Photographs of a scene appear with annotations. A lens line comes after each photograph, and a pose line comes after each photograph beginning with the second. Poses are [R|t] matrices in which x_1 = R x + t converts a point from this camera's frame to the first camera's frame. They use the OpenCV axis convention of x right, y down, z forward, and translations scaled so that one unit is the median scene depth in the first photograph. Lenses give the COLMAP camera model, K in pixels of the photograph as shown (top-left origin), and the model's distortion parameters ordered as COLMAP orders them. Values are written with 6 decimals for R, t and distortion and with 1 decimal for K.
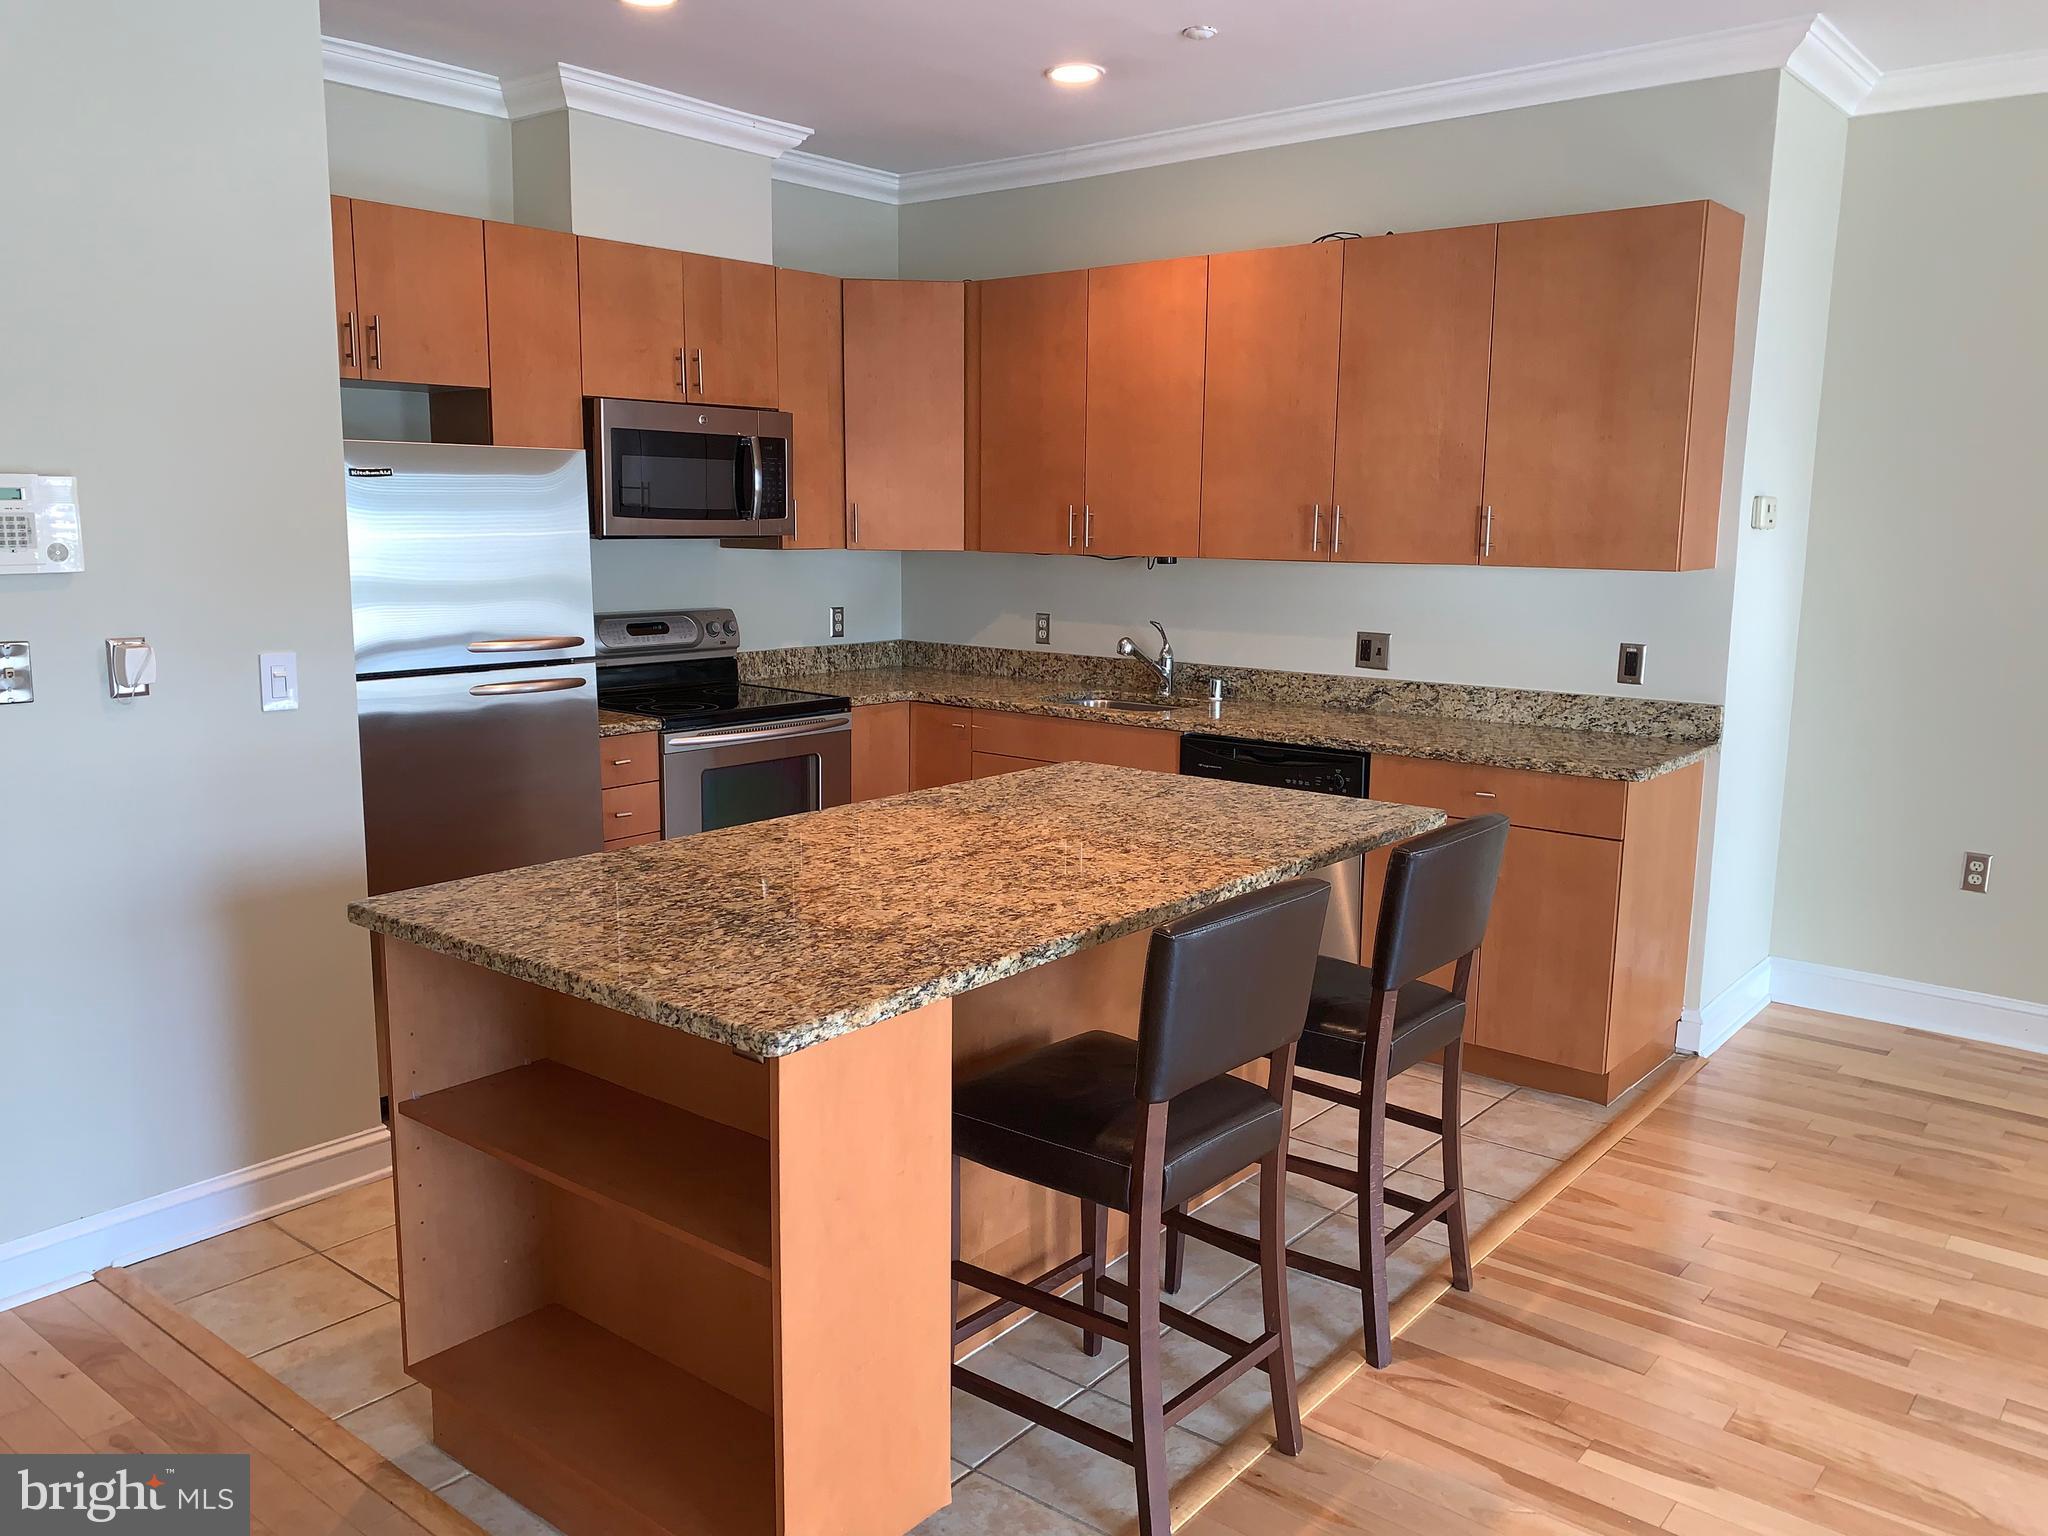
lens RADIAL K [[1568.7, 0, 1016.9], [0, 1568.7, 768.0], [0, 0, 1]] dist [0.033719, -0.035965]
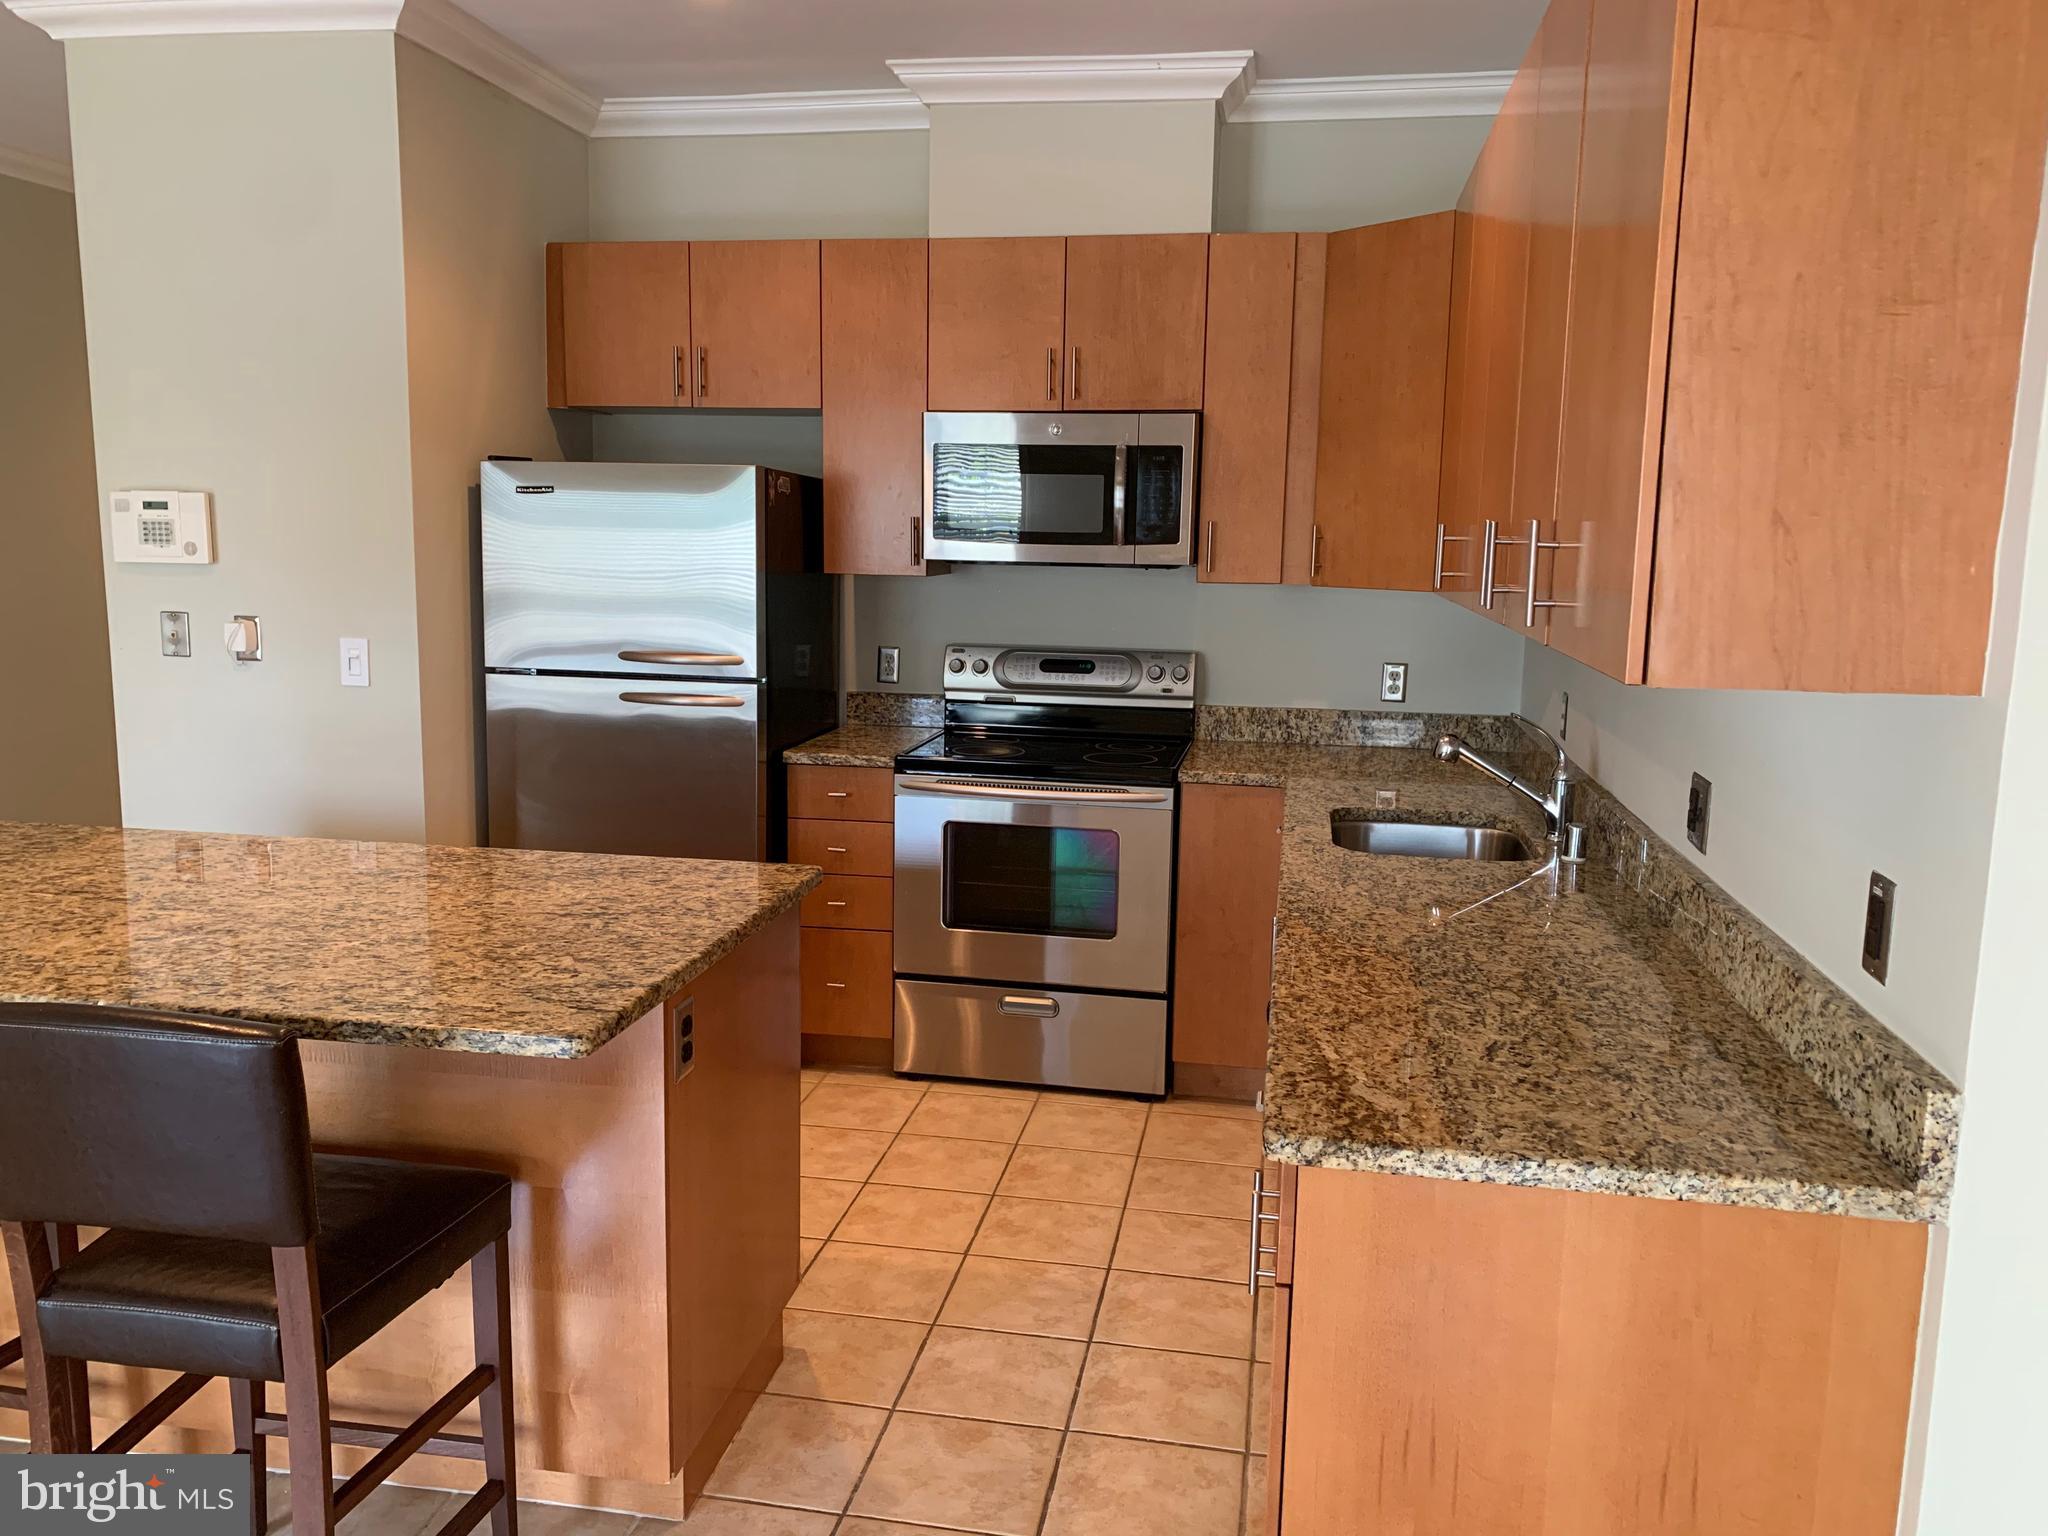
lens RADIAL K [[1568.7, 0, 1016.0], [0, 1568.7, 766.6], [0, 0, 1]] dist [0.033719, -0.035965]
pose [[0.490248, 0.131976, -0.861533, 0.678717], [-0.155272, 0.985882, 0.062668, -0.106711], [0.857640, 0.103049, 0.503819, 0.683452]]
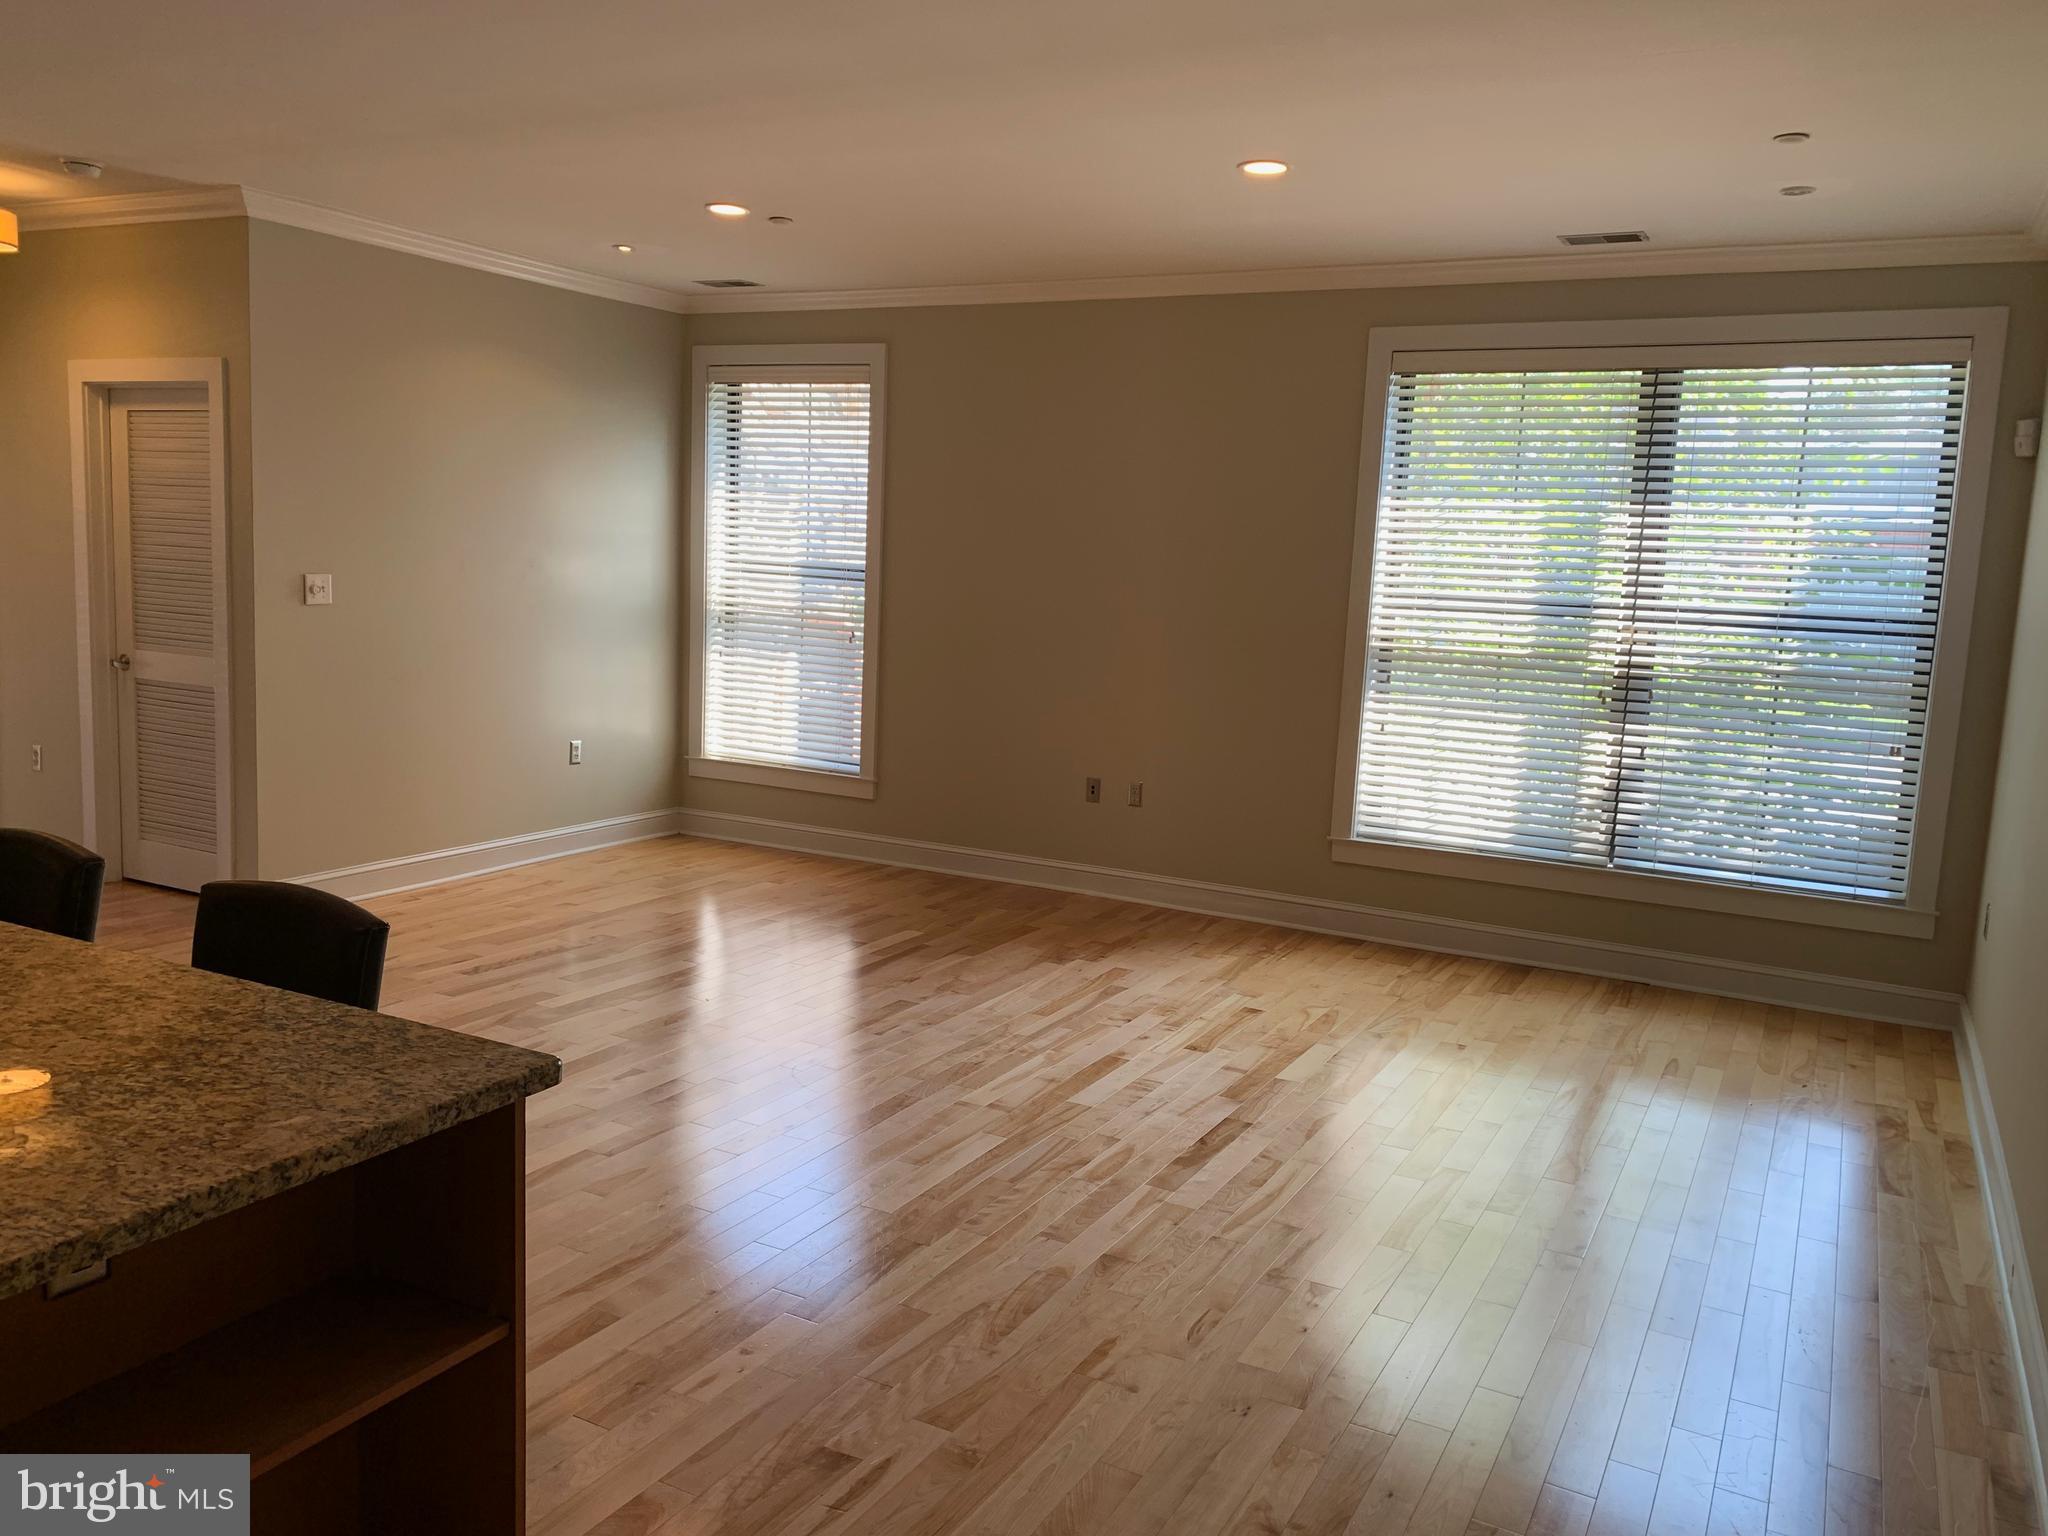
lens RADIAL K [[1568.7, 0, 1012.3], [0, 1568.7, 765.5], [0, 0, 1]] dist [0.033719, -0.035965]
pose [[-0.190767, -0.149004, 0.970261, -0.541871], [0.115709, 0.978109, 0.172959, -0.074399], [-0.974792, 0.145263, -0.169350, 0.391938]]
